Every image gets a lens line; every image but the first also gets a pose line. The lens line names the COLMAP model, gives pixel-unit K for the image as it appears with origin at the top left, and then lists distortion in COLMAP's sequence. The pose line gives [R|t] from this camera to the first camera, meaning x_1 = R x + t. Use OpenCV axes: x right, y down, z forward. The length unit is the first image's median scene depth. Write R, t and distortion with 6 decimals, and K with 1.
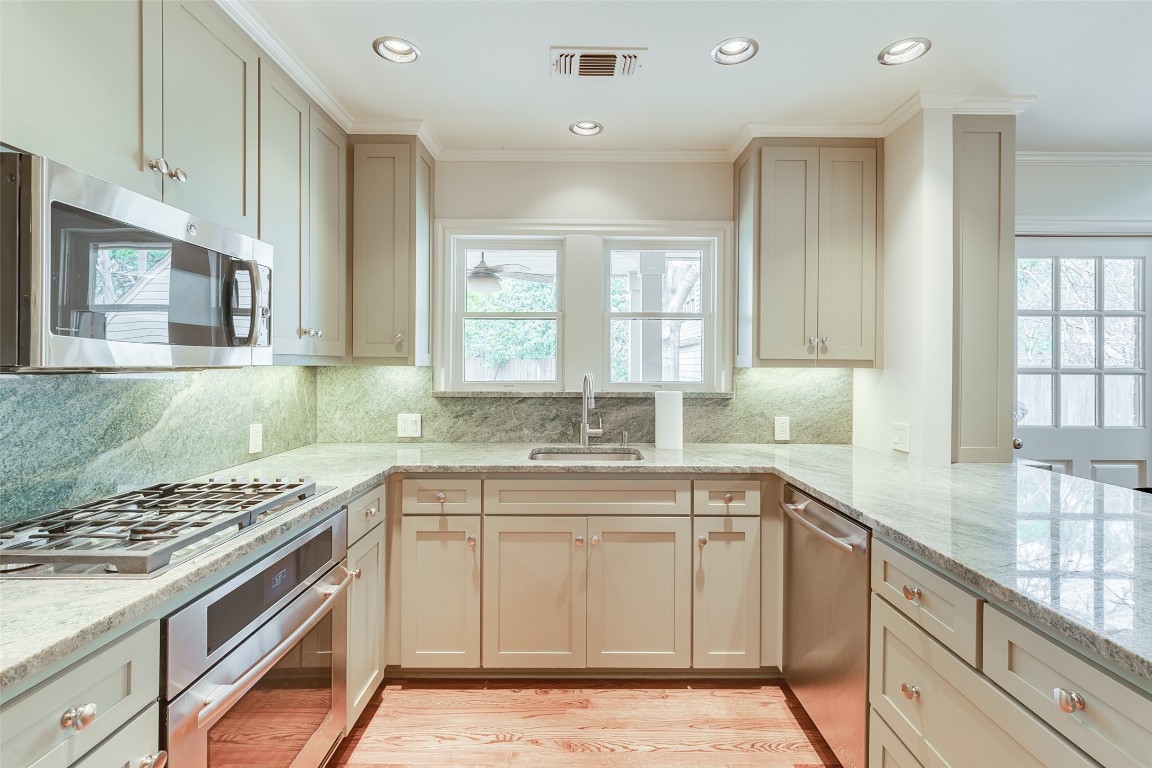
lens RADIAL K [[520.9, 0, 599.8], [0, 520.9, 364.9], [0, 0, 1]] dist [0.001750, -0.000583]
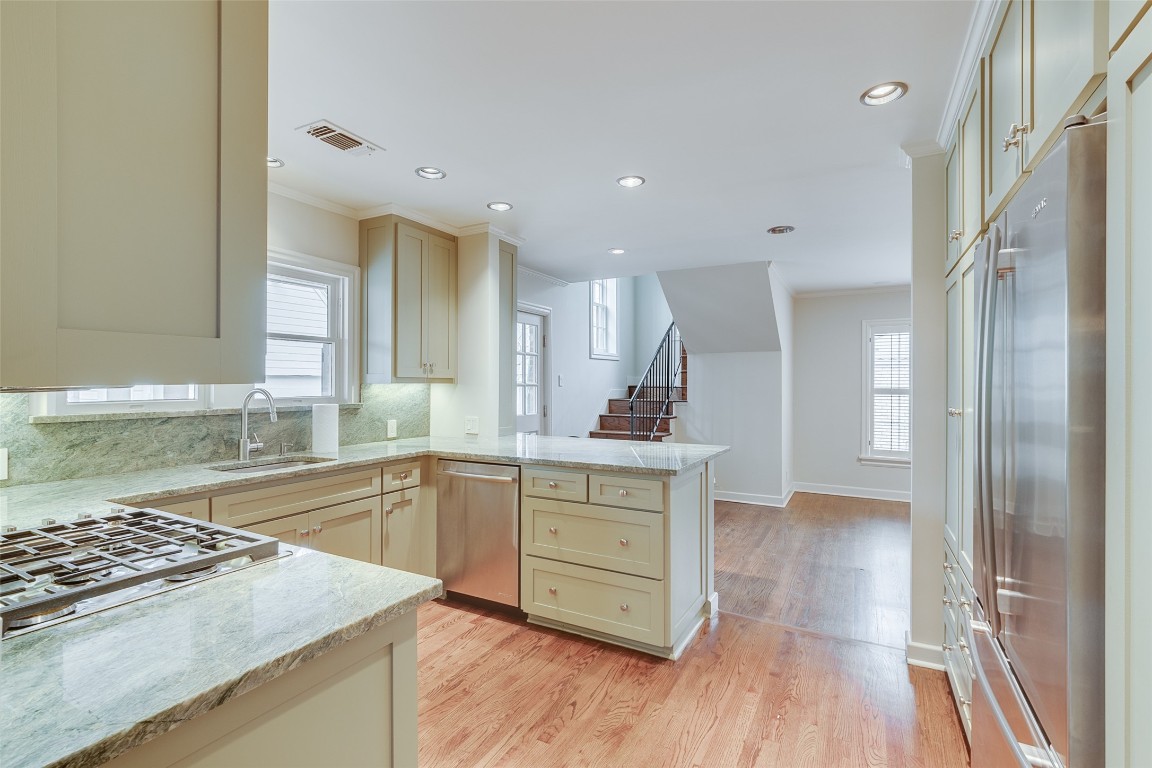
lens RADIAL K [[520.9, 0, 581.4], [0, 520.9, 385.3], [0, 0, 1]] dist [0.001750, -0.000583]
pose [[0.480083, -0.007836, 0.877188, -0.650350], [0.002140, 0.999968, 0.007761, 0.000189], [-0.877221, -0.001849, 0.480084, -0.079766]]
